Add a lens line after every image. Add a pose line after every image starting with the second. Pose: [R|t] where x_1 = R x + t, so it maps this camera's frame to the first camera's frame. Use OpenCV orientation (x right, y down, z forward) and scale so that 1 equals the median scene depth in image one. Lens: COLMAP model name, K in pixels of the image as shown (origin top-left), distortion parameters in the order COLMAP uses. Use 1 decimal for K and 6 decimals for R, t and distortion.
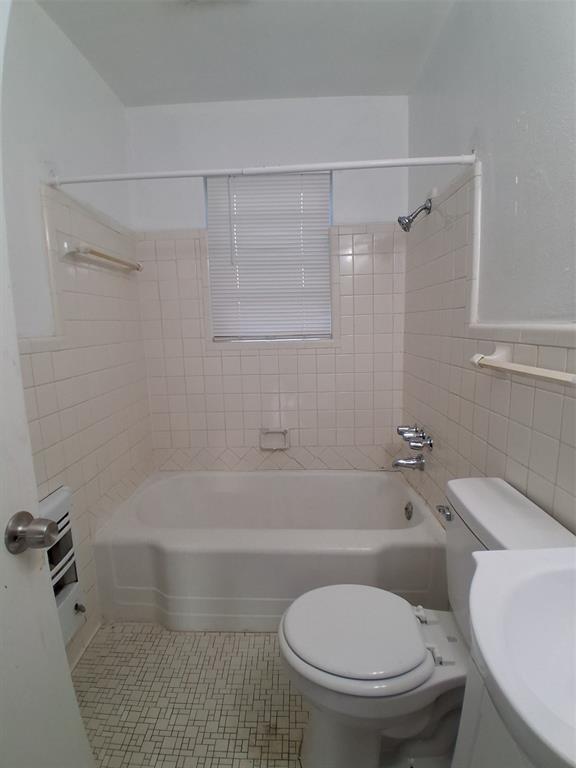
lens RADIAL K [[380.6, 0, 284.5], [0, 380.6, 384.9], [0, 0, 1]] dist [0.002305, -0.045572]
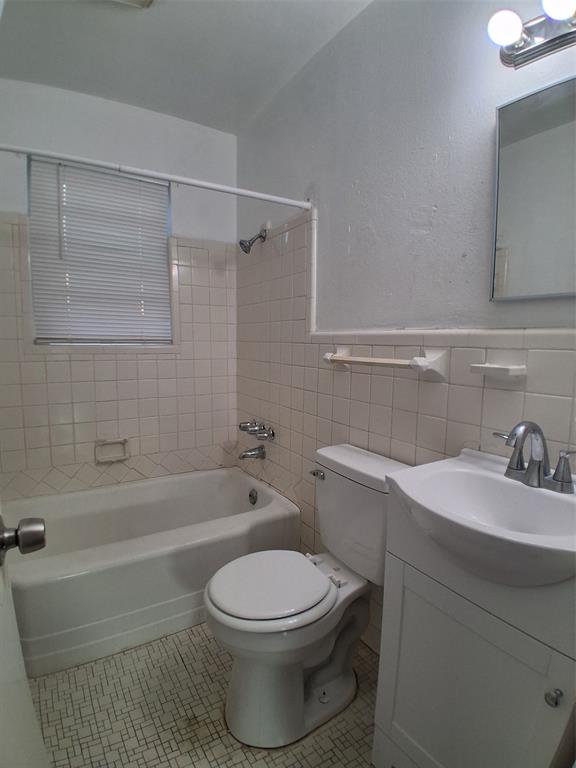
lens RADIAL K [[380.6, 0, 284.5], [0, 380.6, 384.9], [0, 0, 1]] dist [0.002305, -0.045572]
pose [[0.834861, -0.026415, 0.549827, -0.202591], [0.051621, 0.998203, -0.030425, 0.036113], [-0.548036, 0.053783, 0.834724, -0.016572]]
